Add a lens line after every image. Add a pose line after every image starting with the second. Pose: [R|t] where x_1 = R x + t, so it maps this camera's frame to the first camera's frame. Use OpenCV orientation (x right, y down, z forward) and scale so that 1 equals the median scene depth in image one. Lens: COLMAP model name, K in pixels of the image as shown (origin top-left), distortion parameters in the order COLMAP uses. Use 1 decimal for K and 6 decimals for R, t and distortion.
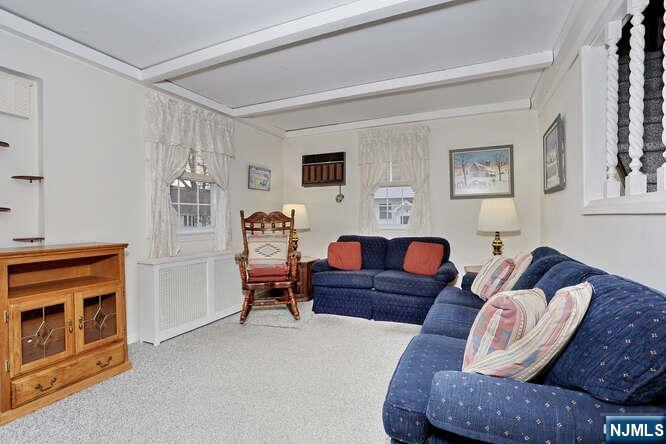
lens RADIAL K [[324.5, 0, 329.5], [0, 324.5, 219.4], [0, 0, 1]] dist [-0.048325, 0.000481]
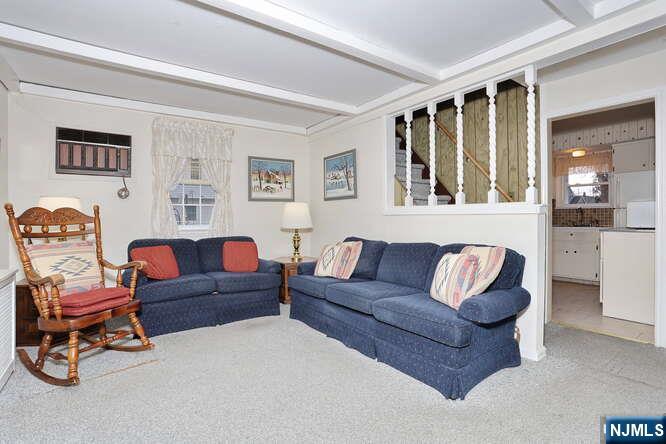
lens RADIAL K [[324.5, 0, 329.0], [0, 324.5, 221.1], [0, 0, 1]] dist [-0.048325, 0.000481]
pose [[0.512603, -0.005439, 0.858608, -0.448739], [0.003480, 0.999985, 0.004257, 0.002291], [-0.858618, 0.000805, 0.512615, 0.209181]]
